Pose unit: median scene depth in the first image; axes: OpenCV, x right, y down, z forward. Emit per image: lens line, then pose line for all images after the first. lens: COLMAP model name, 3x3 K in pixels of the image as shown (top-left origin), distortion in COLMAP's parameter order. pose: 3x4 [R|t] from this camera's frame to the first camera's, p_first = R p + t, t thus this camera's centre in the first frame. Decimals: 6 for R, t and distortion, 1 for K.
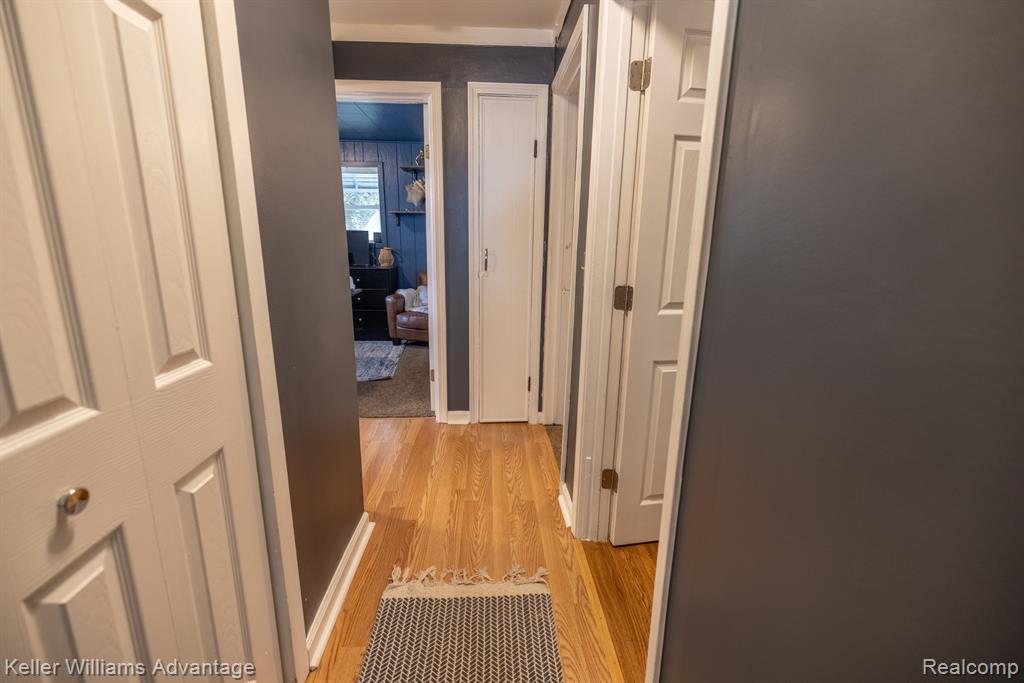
lens RADIAL K [[425.9, 0, 509.8], [0, 425.9, 337.2], [0, 0, 1]] dist [0.000417, -0.000537]
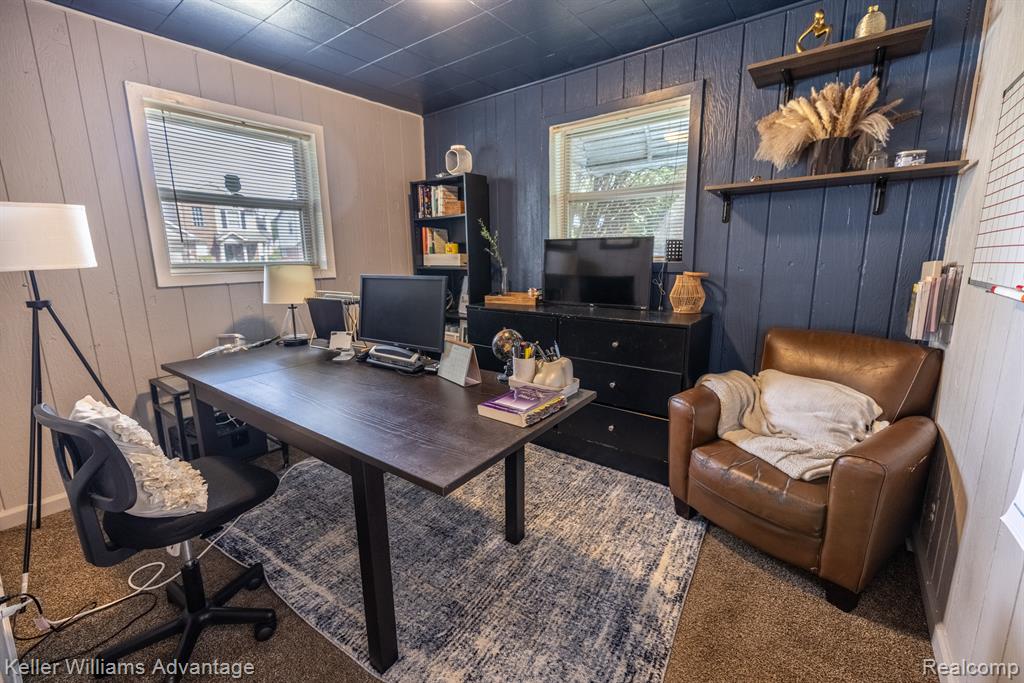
lens RADIAL K [[425.9, 0, 512.9], [0, 425.9, 338.9], [0, 0, 1]] dist [0.000417, -0.000537]
pose [[0.766057, 0.096834, -0.635437, -0.145588], [-0.118334, 0.992936, 0.008654, -0.125665], [0.631787, 0.068565, 0.772104, 0.555425]]
